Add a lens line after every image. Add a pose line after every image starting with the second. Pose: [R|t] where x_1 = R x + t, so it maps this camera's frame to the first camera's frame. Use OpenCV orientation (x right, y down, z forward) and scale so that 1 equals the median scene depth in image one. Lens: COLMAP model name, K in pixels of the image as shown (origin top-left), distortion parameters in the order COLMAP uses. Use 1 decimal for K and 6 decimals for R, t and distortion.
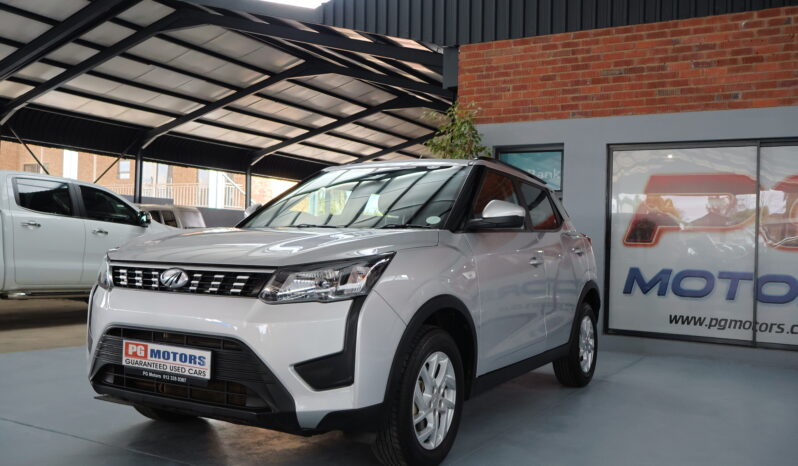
lens RADIAL K [[701.1, 0, 394.7], [0, 701.1, 234.7], [0, 0, 1]] dist [0.002764, 0.003047]
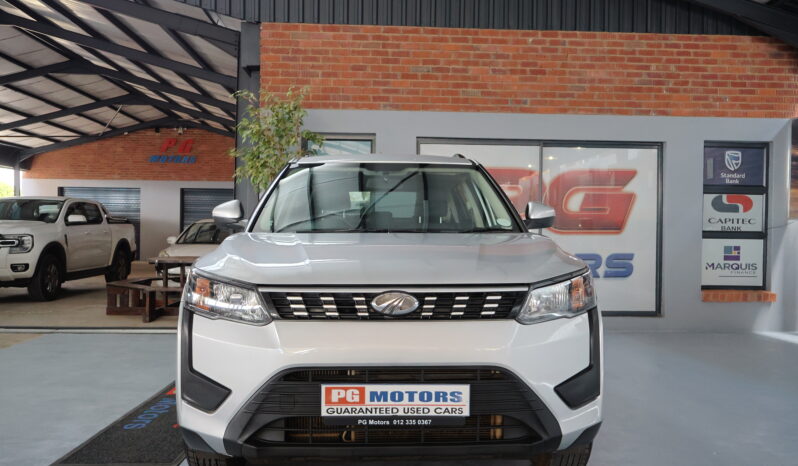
lens RADIAL K [[701.1, 0, 394.7], [0, 701.1, 234.7], [0, 0, 1]] dist [0.002764, 0.003047]
pose [[0.847088, -0.026668, 0.530783, -0.321516], [0.009004, 0.999317, 0.035839, -0.021322], [-0.531377, -0.025580, 0.846749, 0.124899]]
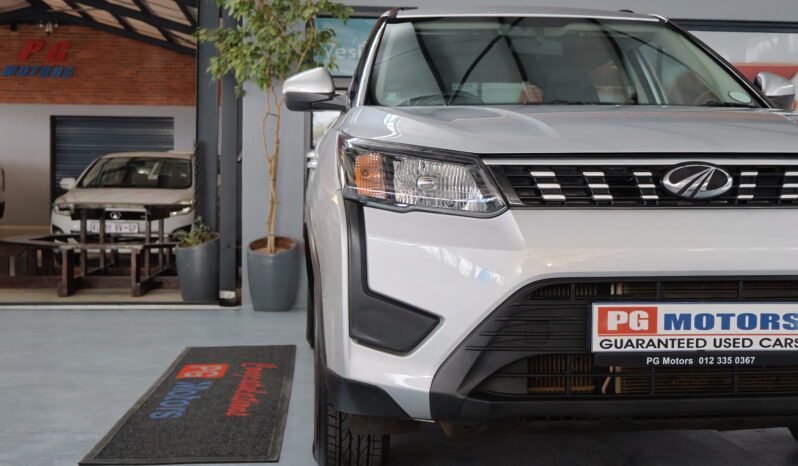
lens RADIAL K [[1029.7, 0, 399.0], [0, 1029.7, 233.0], [0, 0, 1]] dist [0.010258, -0.010348]
pose [[0.816585, -0.049350, 0.575111, -0.410830], [0.009340, 0.997338, 0.072319, 0.017849], [-0.577149, -0.053683, 0.814872, 0.203545]]
